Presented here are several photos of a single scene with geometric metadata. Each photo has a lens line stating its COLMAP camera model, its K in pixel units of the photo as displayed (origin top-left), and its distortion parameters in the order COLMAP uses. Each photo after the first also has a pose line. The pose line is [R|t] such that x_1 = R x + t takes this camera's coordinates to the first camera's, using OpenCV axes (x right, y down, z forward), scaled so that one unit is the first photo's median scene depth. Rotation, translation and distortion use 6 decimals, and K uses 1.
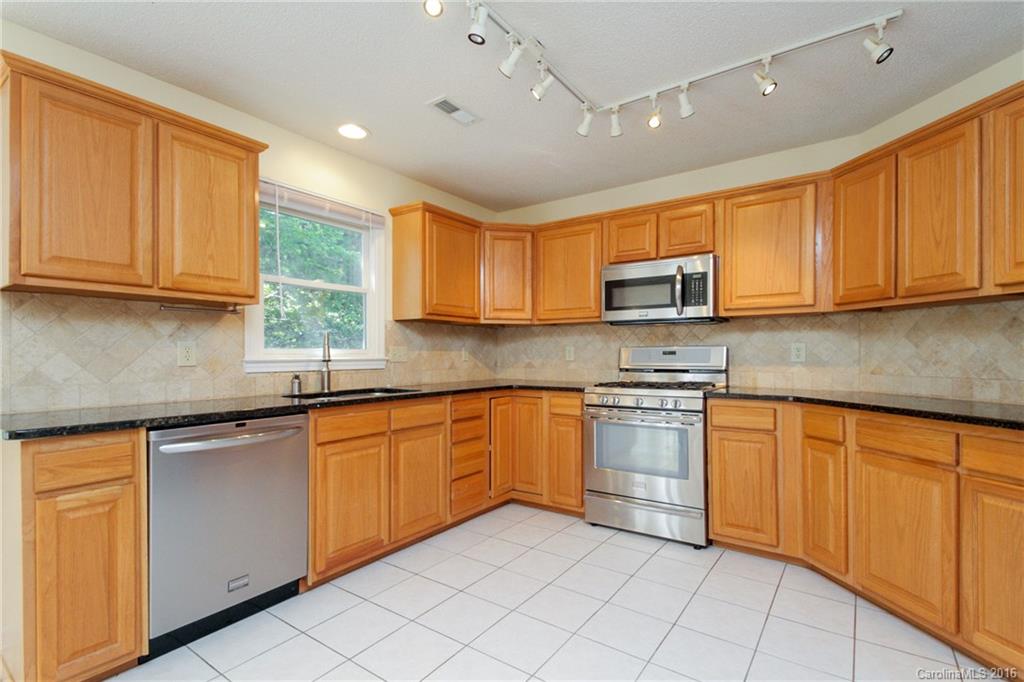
lens RADIAL K [[485.5, 0, 514.4], [0, 485.5, 347.8], [0, 0, 1]] dist [0.019100, 0.000236]
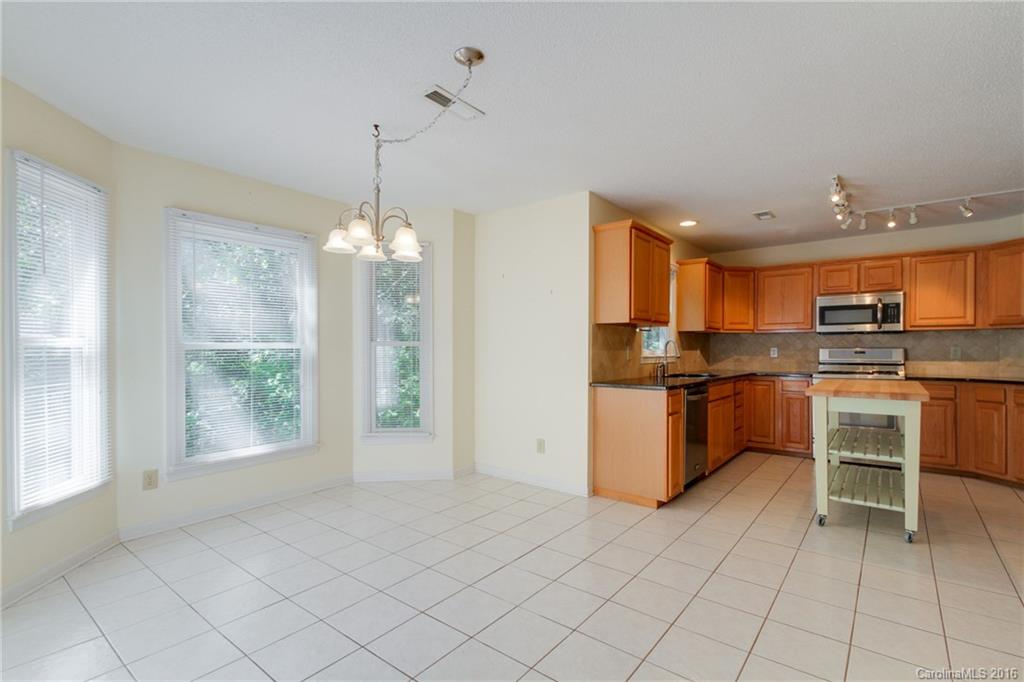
lens RADIAL K [[482.0, 0, 509.6], [0, 482.0, 343.7], [0, 0, 1]] dist [-0.002879, -0.001142]
pose [[0.997857, 0.002795, -0.065369, -0.777862], [-0.002828, 0.999996, -0.000406, -0.015297], [0.065368, 0.000590, 0.997861, -0.666746]]
